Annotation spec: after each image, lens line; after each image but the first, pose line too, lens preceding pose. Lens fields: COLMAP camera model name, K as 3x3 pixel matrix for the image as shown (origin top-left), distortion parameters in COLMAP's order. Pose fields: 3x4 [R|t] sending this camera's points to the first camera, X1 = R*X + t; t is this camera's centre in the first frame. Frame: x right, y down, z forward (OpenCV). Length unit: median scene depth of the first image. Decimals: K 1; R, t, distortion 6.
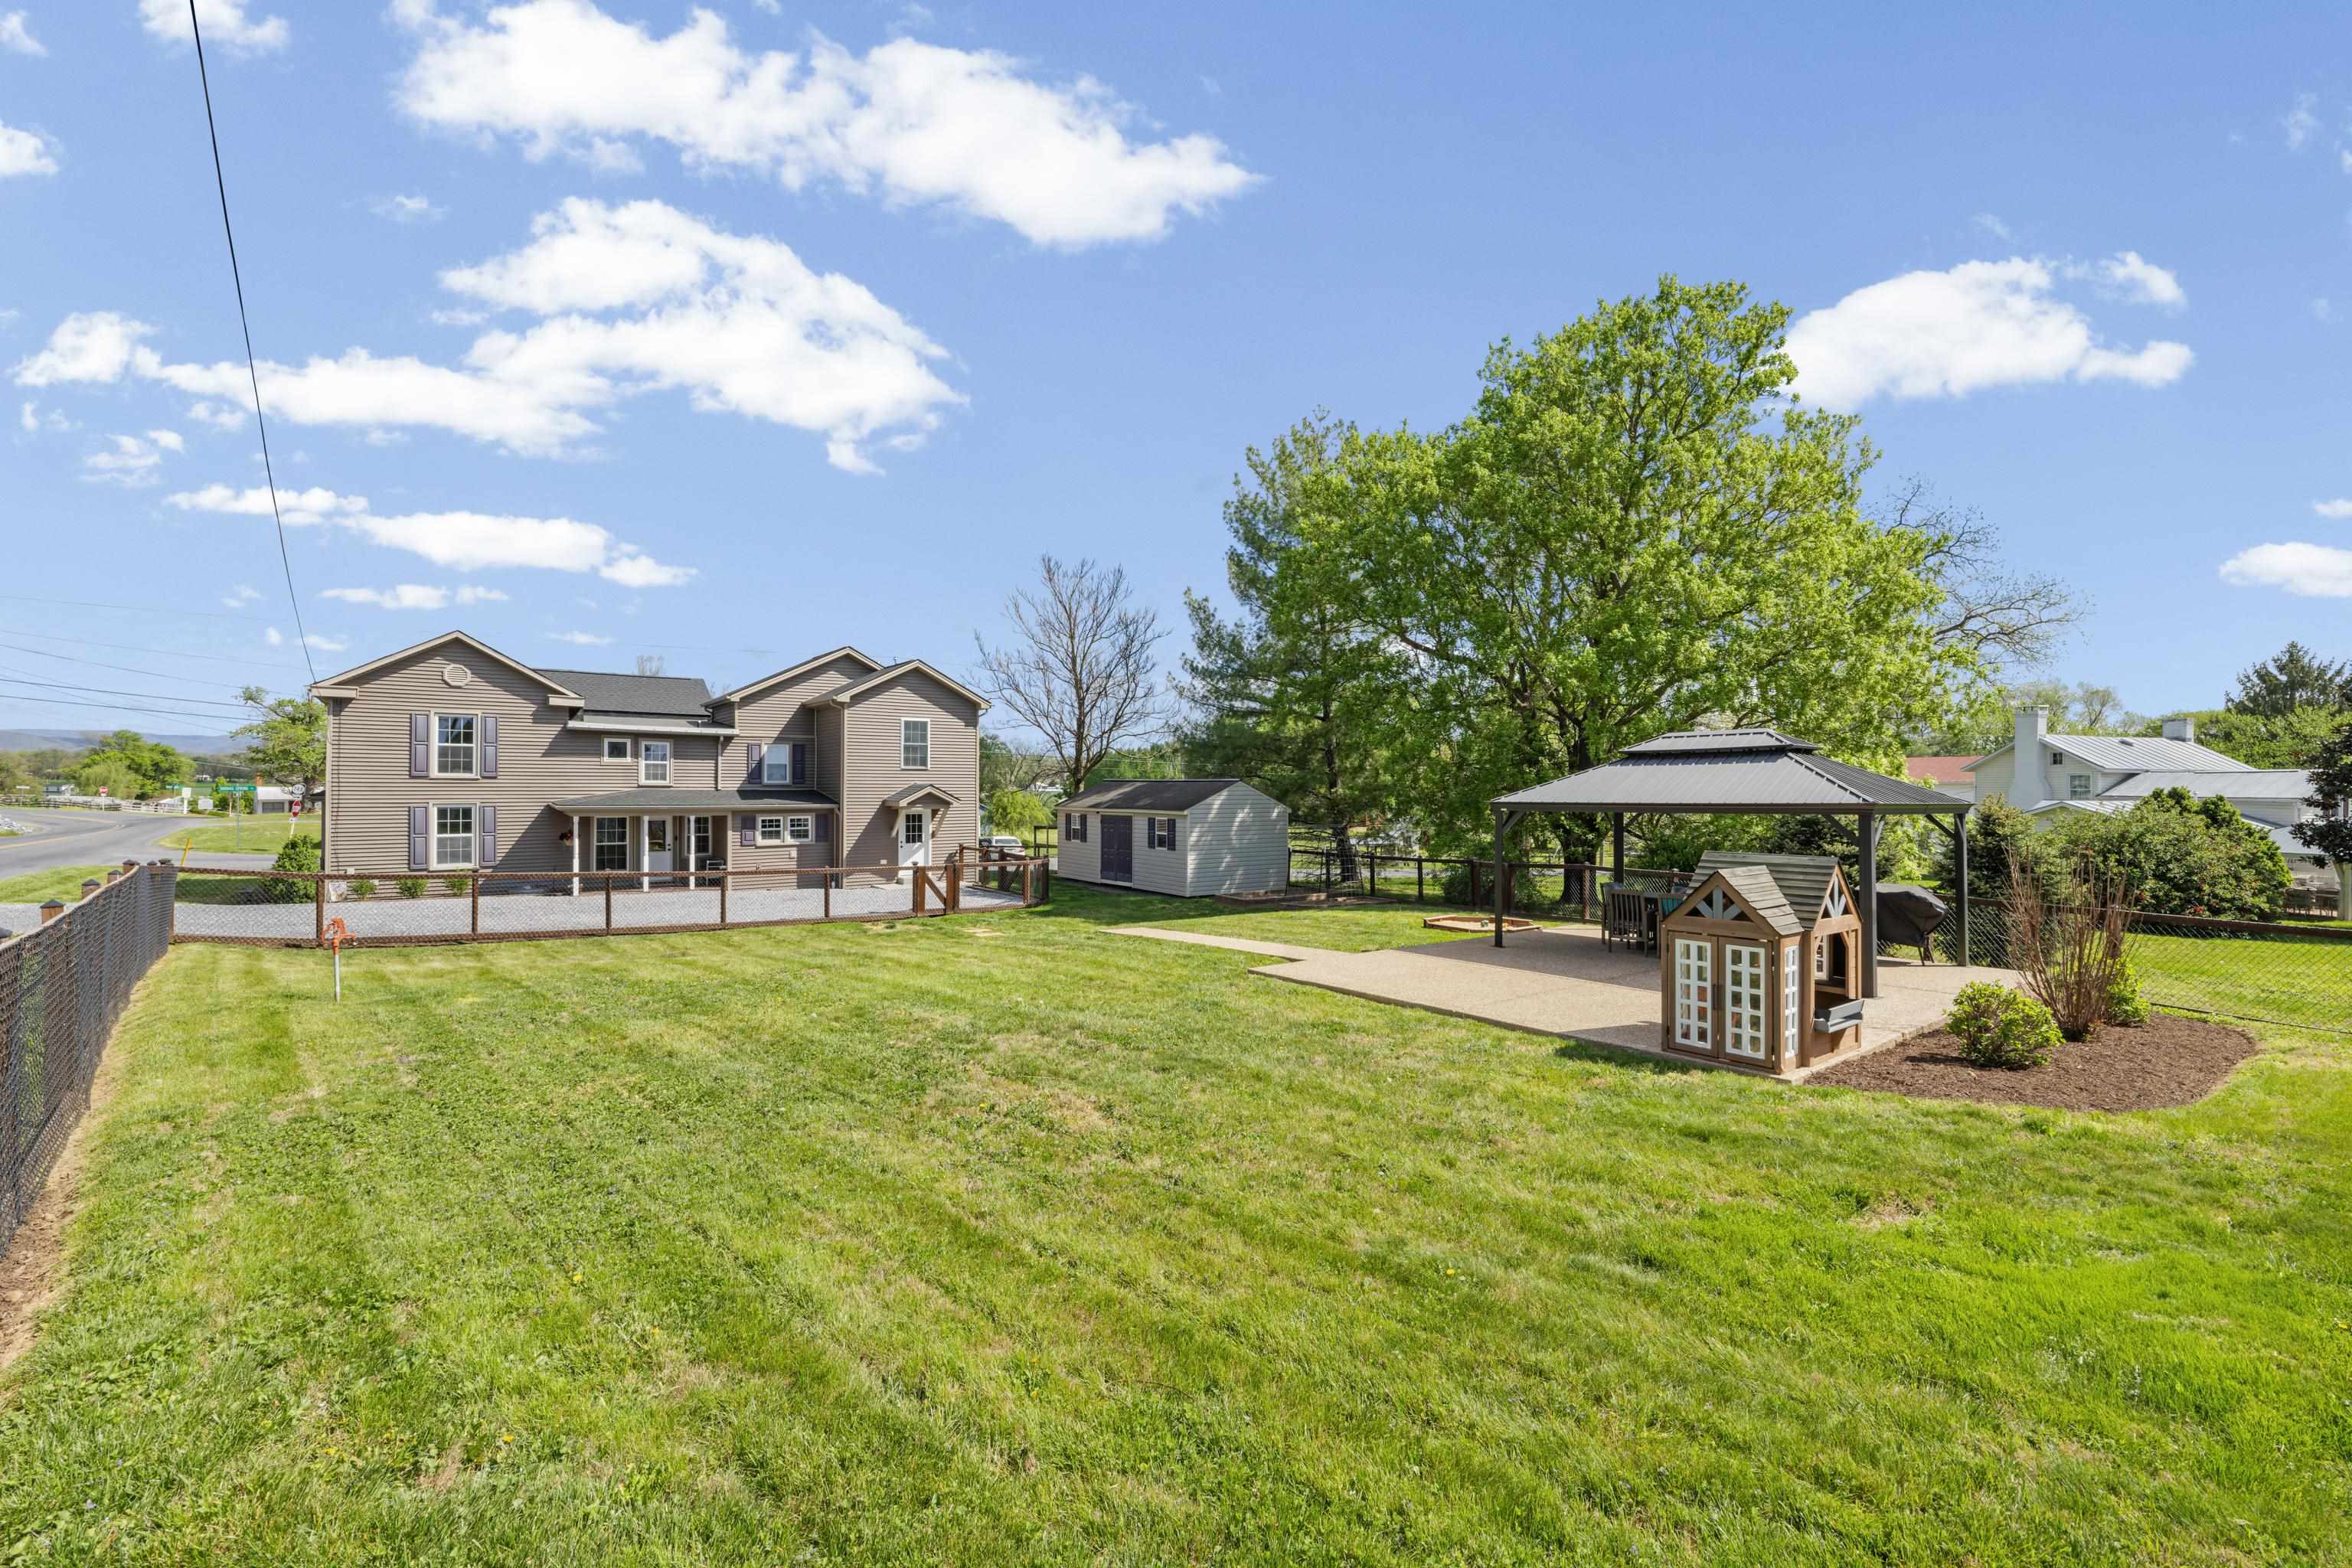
lens RADIAL K [[968.7, 0, 1167.0], [0, 968.7, 785.4], [0, 0, 1]] dist [-0.000031, -0.000014]
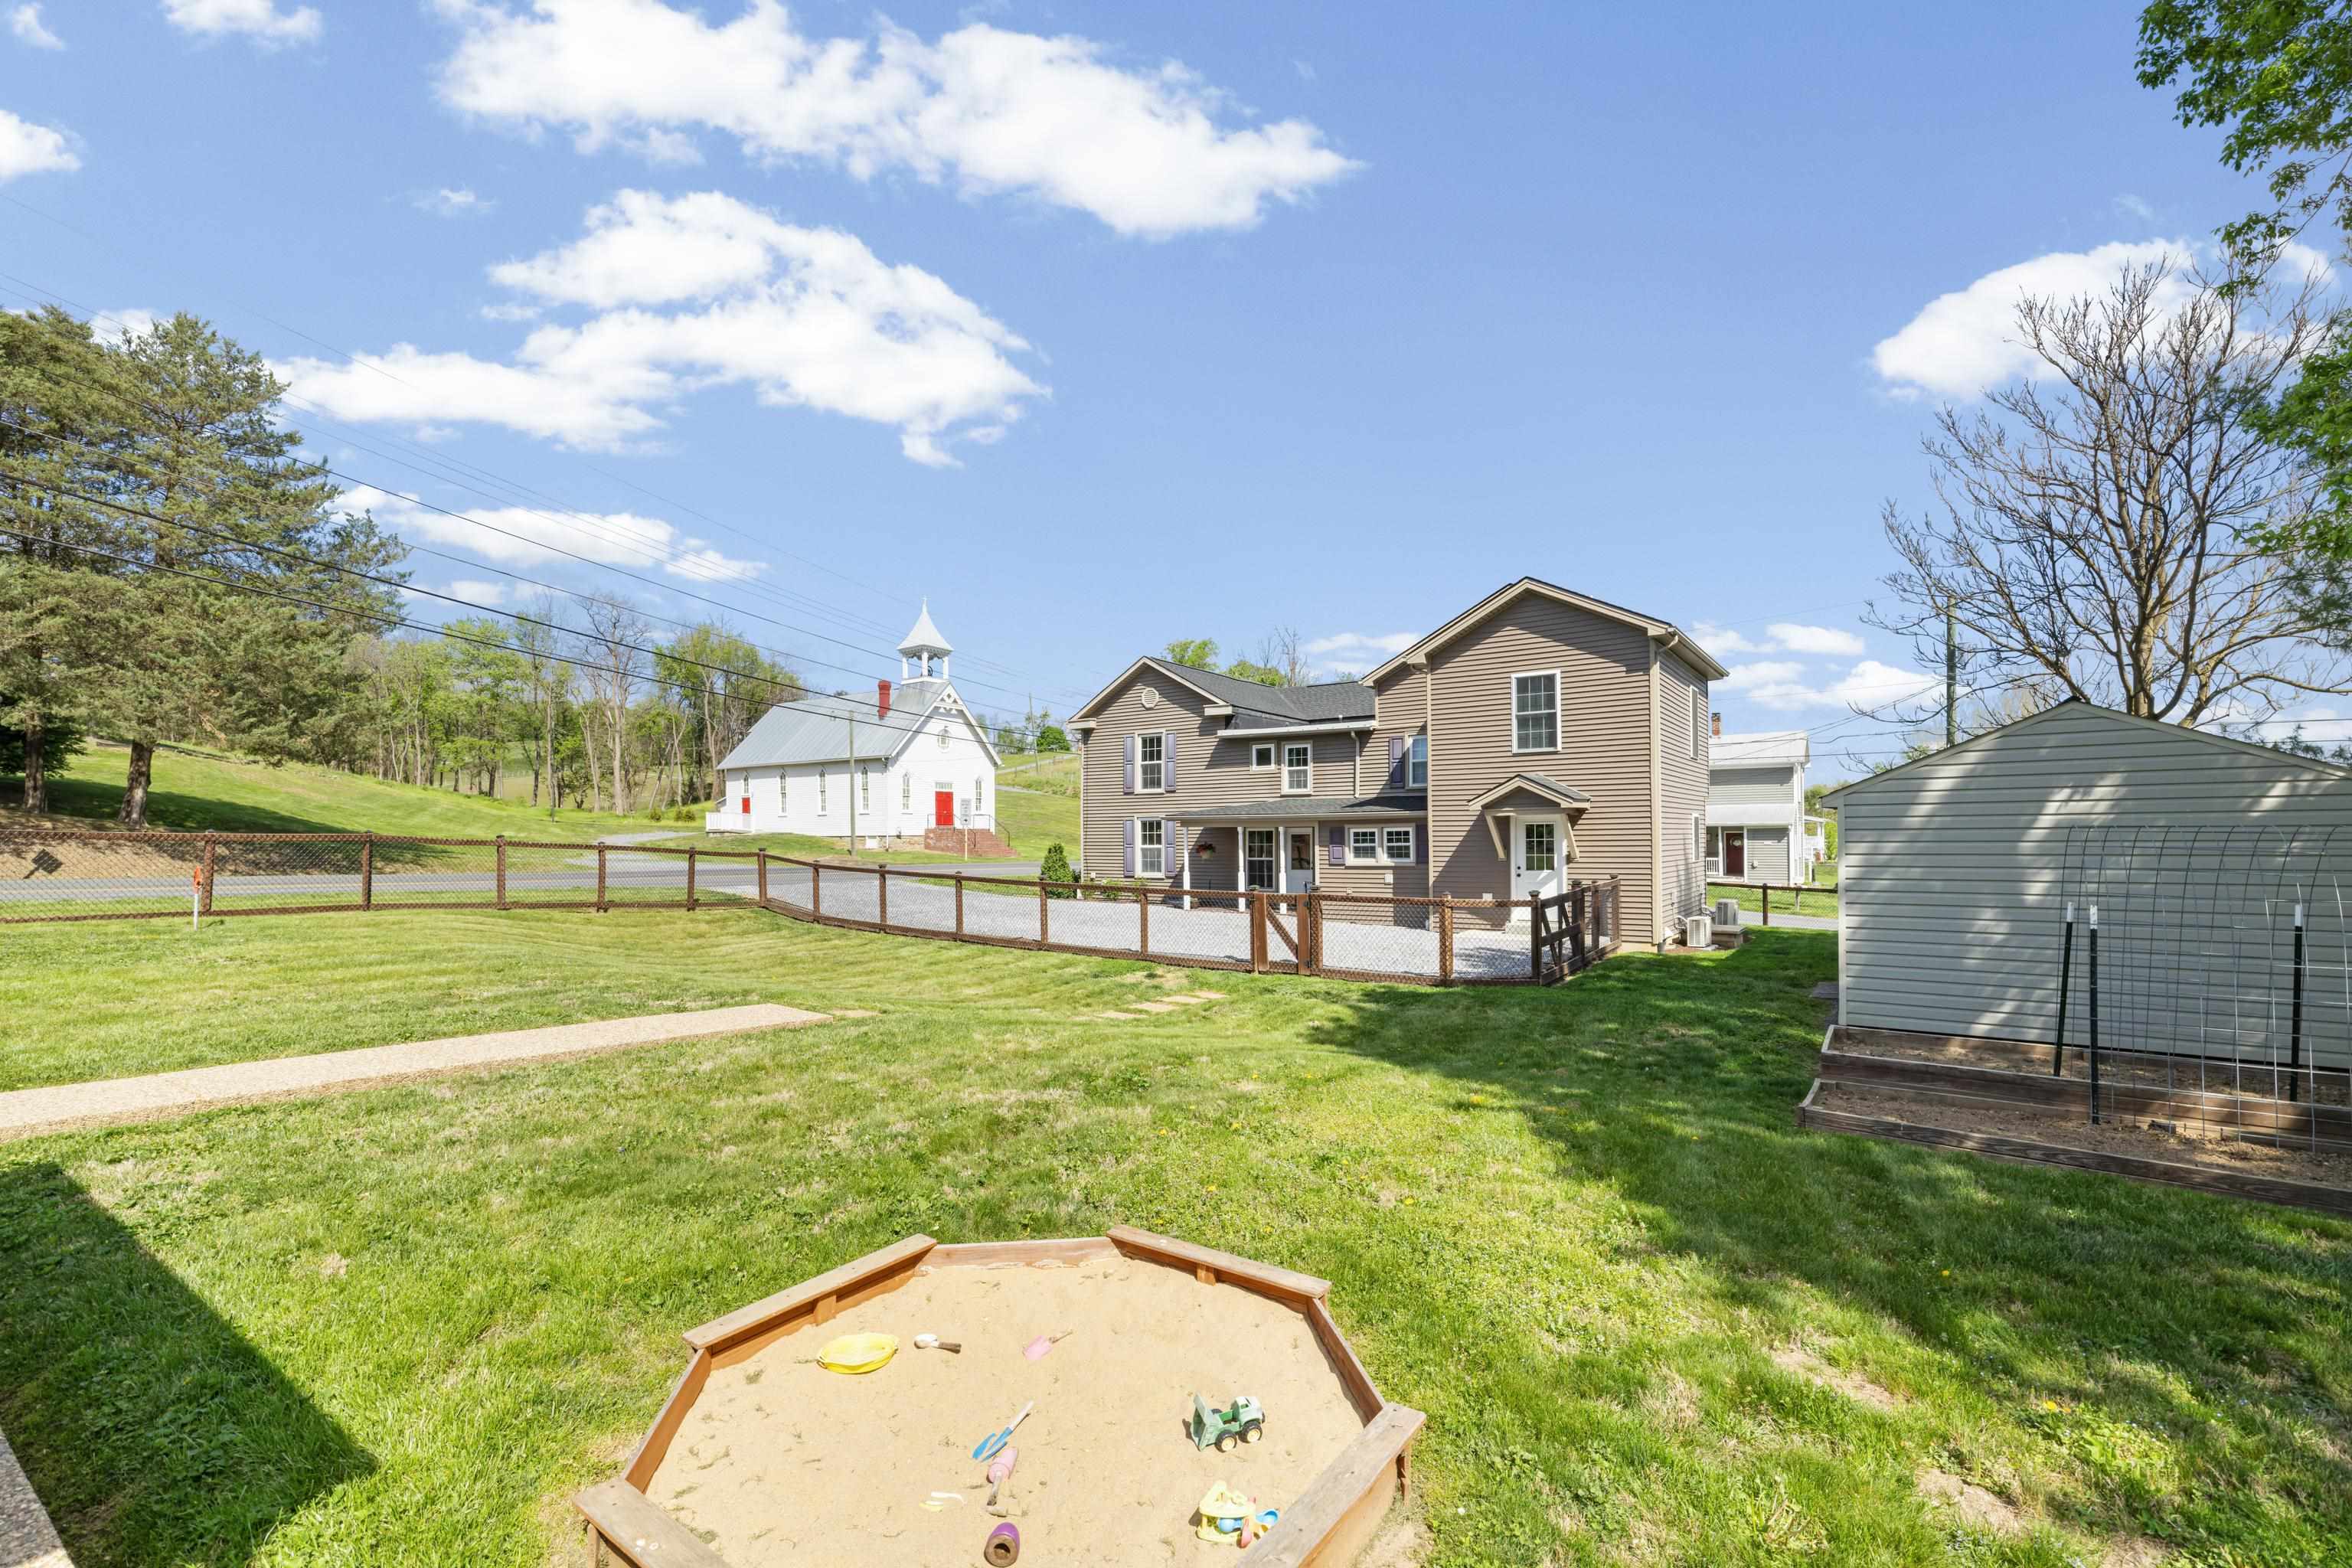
lens RADIAL K [[1013.6, 0, 1179.4], [0, 1013.6, 835.1], [0, 0, 1]] dist [0.007064, 0.000174]
pose [[0.310813, -0.005497, -0.950455, 0.317284], [0.010856, 0.999939, -0.002233, 0.038549], [0.950409, -0.009624, 0.310854, 0.622955]]
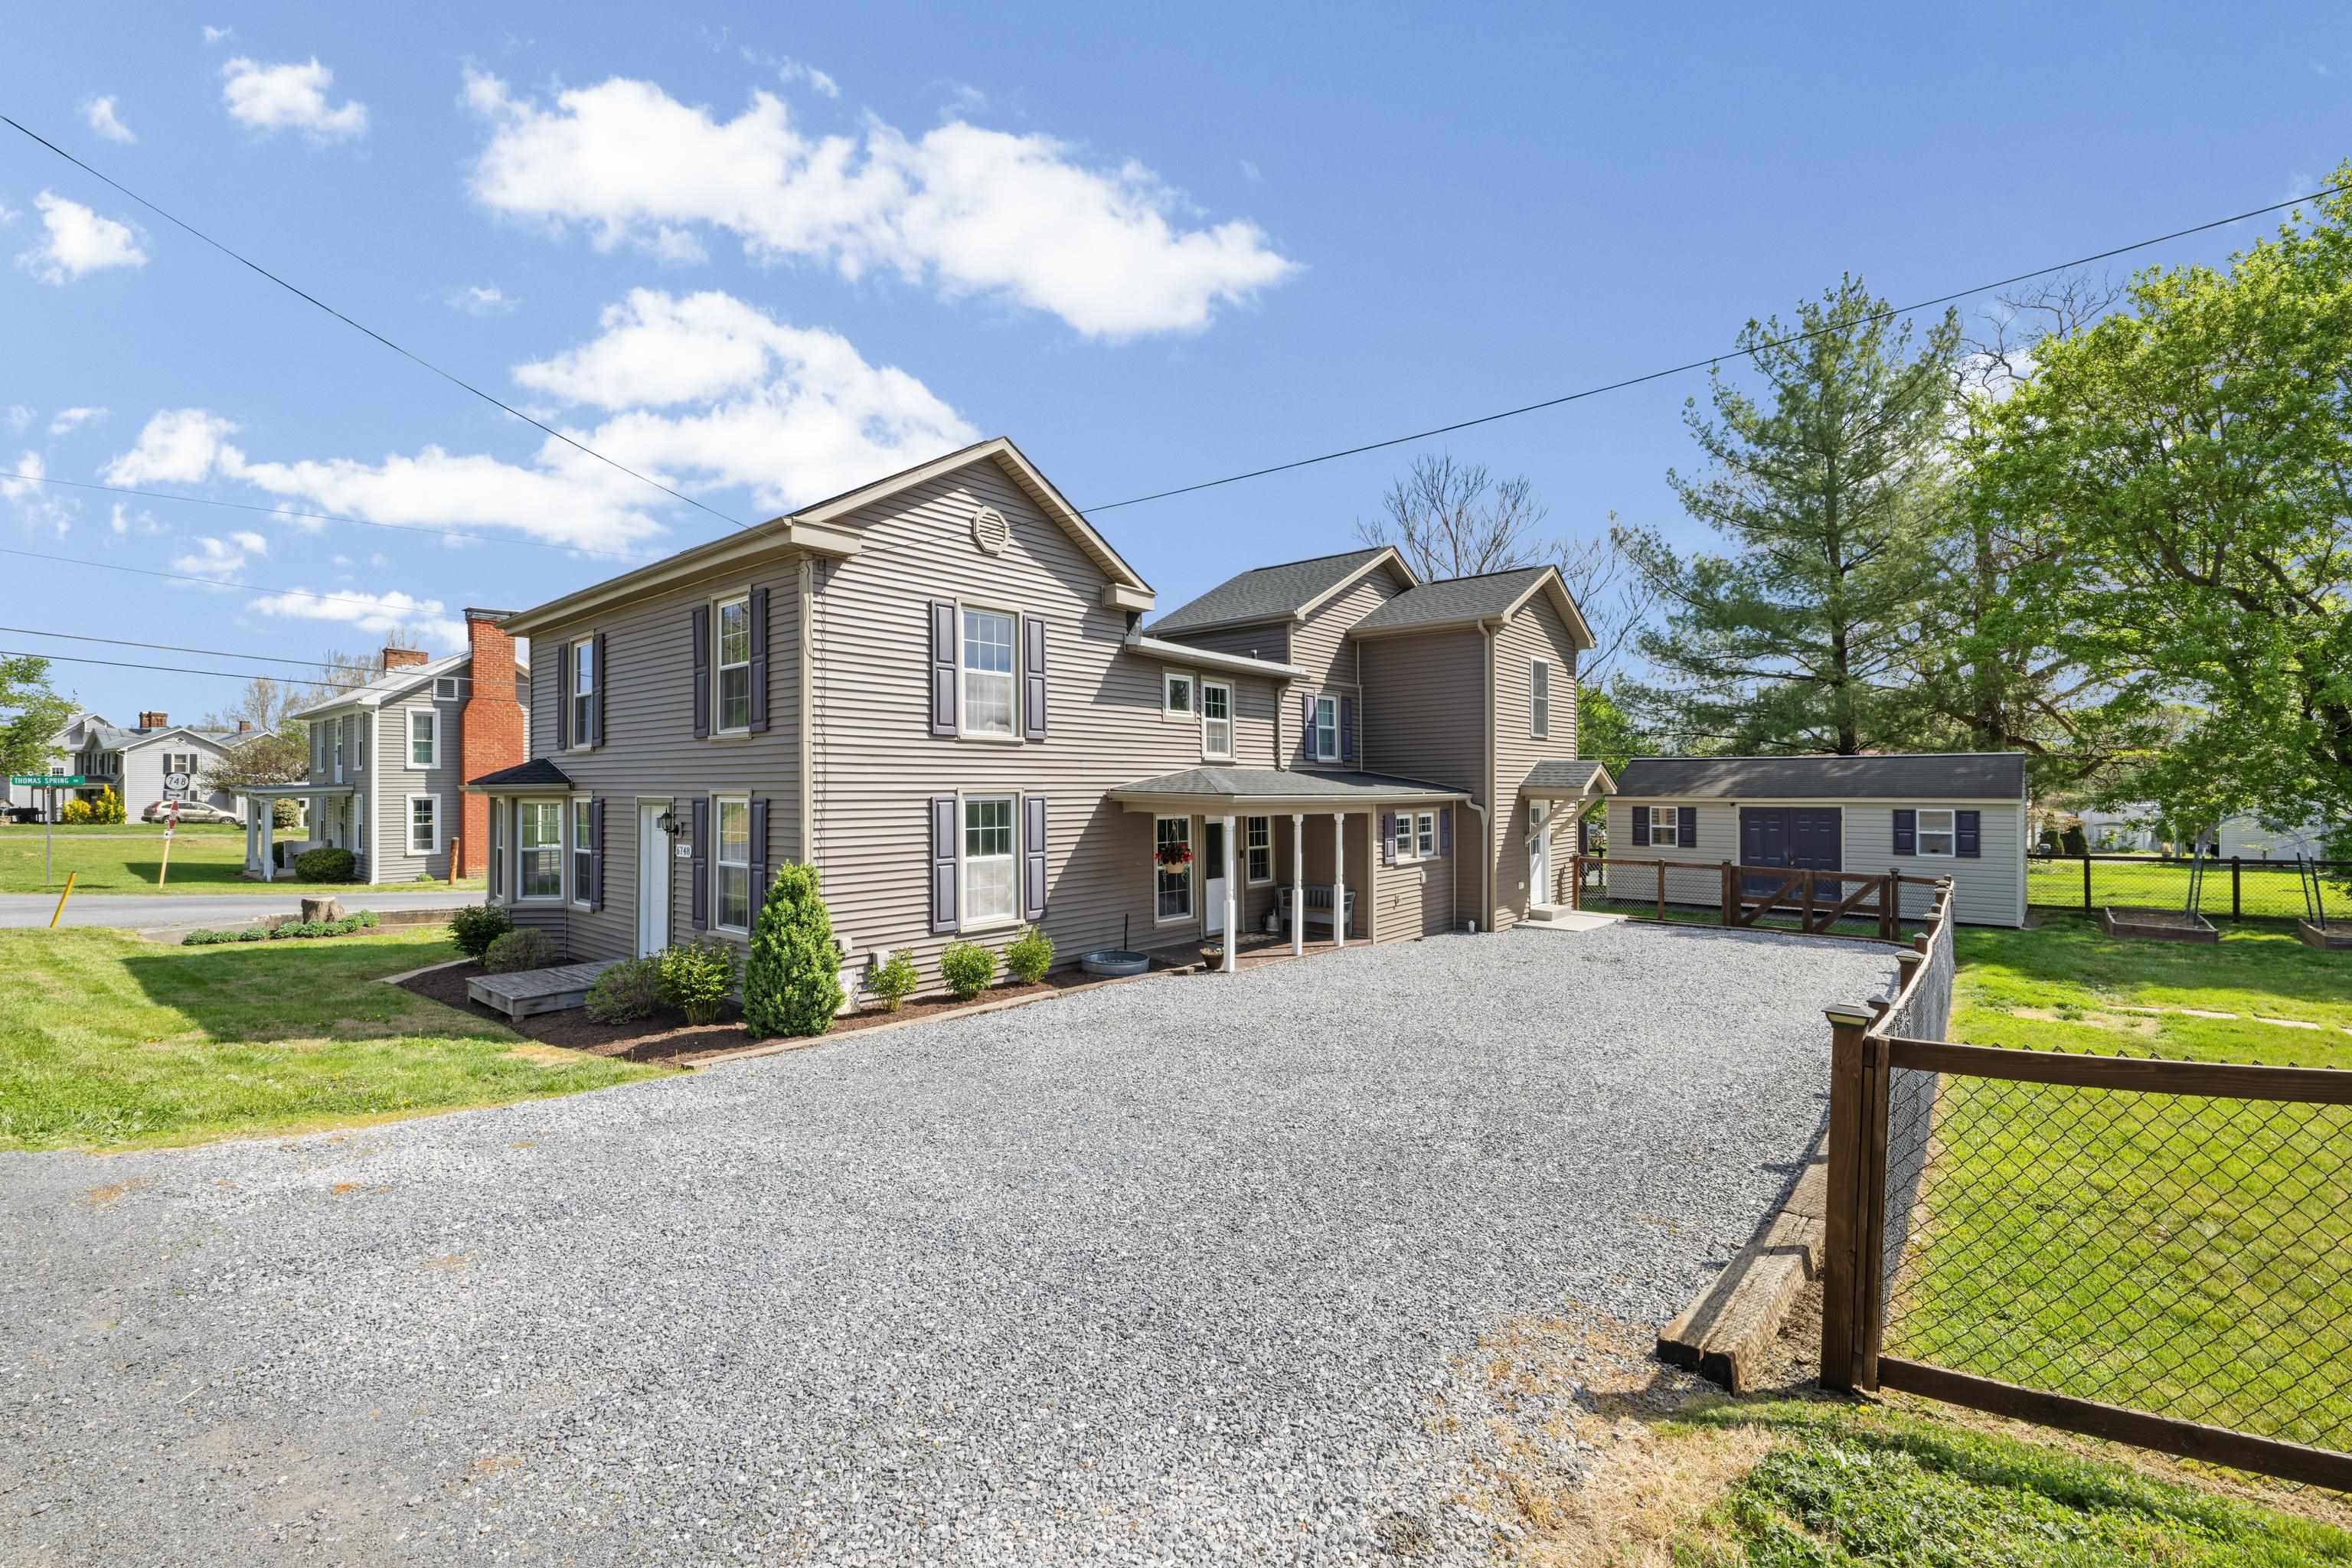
lens RADIAL K [[998.7, 0, 1173.7], [0, 998.7, 791.2], [0, 0, 1]] dist [-0.003631, 0.000551]
pose [[0.974526, -0.006240, 0.224189, -0.693962], [0.005136, 0.999972, 0.005511, 0.014332], [-0.224217, -0.004219, 0.974530, 0.449332]]
